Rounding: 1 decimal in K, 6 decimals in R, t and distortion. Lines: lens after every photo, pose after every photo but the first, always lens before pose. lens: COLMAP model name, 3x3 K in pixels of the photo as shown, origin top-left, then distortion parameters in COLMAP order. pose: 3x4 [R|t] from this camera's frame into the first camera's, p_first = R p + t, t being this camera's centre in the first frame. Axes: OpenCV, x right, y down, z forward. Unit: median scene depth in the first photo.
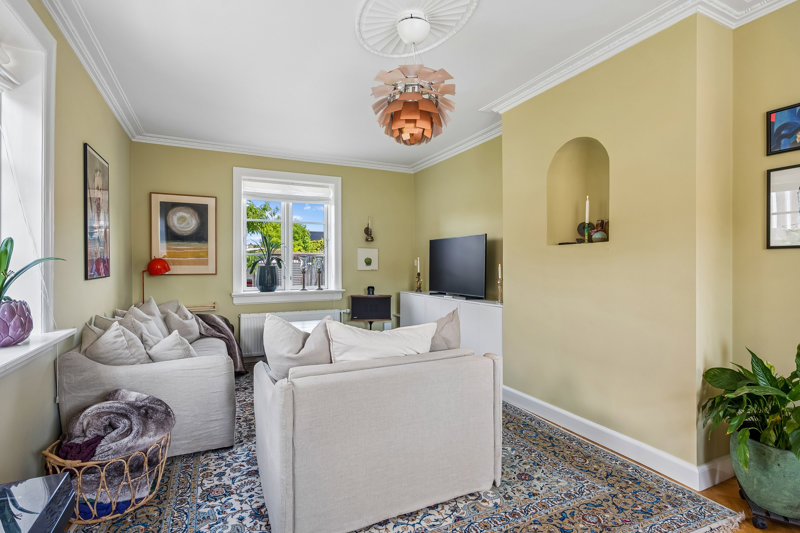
lens RADIAL K [[388.9, 0, 403.8], [0, 388.9, 264.3], [0, 0, 1]] dist [-0.000308, -0.000050]
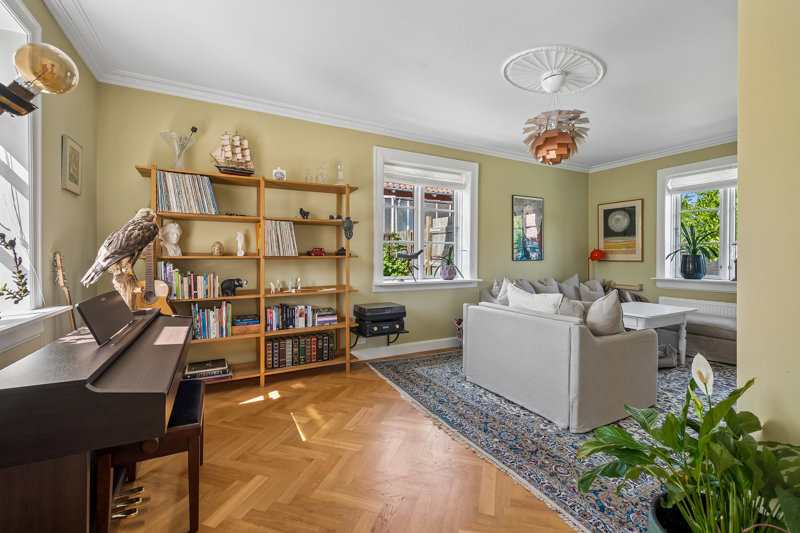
lens RADIAL K [[345.5, 0, 400.7], [0, 345.5, 254.5], [0, 0, 1]] dist [-0.001339, -0.000100]
pose [[0.031505, -0.007171, -0.999478, 0.888296], [-0.002366, 0.999971, -0.007249, 0.020781], [0.999501, 0.002593, 0.031487, 0.299531]]
